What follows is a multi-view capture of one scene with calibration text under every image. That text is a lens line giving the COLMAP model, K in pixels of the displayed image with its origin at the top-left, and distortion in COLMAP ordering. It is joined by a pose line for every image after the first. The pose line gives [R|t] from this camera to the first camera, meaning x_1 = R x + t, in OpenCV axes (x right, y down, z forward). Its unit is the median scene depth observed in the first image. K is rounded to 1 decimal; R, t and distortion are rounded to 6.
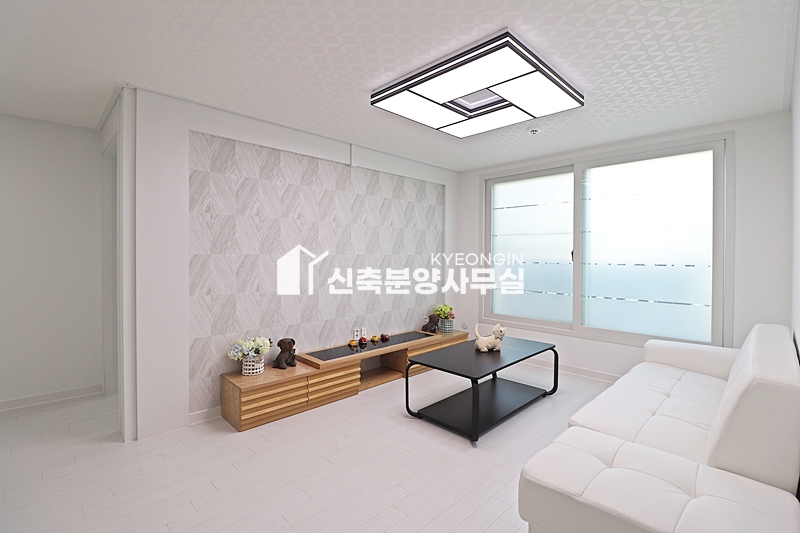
lens RADIAL K [[372.4, 0, 400.1], [0, 372.4, 245.8], [0, 0, 1]] dist [-0.001588, -0.012153]
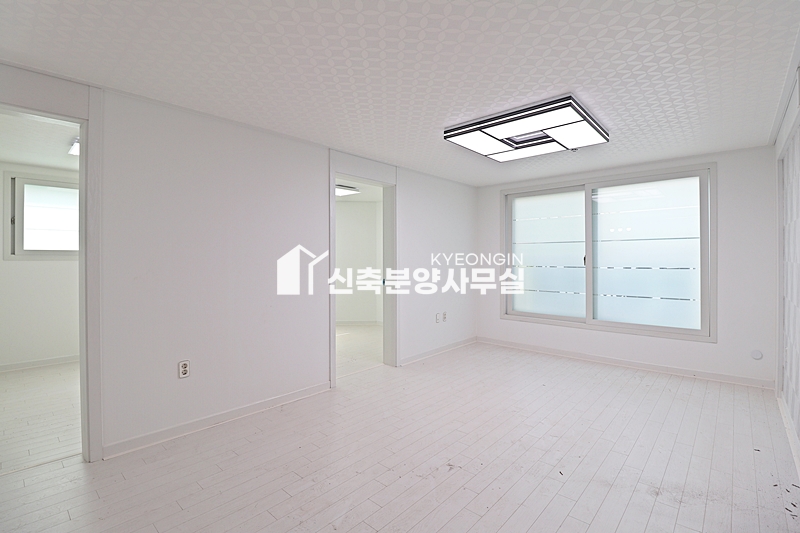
lens RADIAL K [[372.4, 0, 401.4], [0, 372.4, 257.9], [0, 0, 1]] dist [-0.001588, -0.012153]
pose [[0.998393, 0.003144, 0.056589, -0.240289], [-0.004097, 0.999852, 0.016734, -0.001404], [-0.056528, -0.016939, 0.998257, -0.198053]]
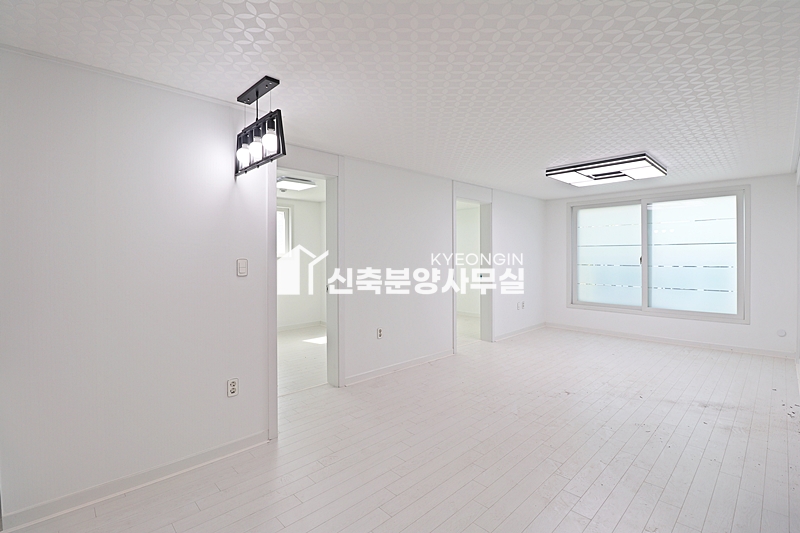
lens RADIAL K [[372.4, 0, 400.4], [0, 372.4, 257.3], [0, 0, 1]] dist [-0.001588, -0.012153]
pose [[0.999913, 0.001099, -0.013156, -0.615826], [-0.000793, 0.999729, 0.023247, -0.027840], [0.013178, -0.023235, 0.999643, -0.644058]]
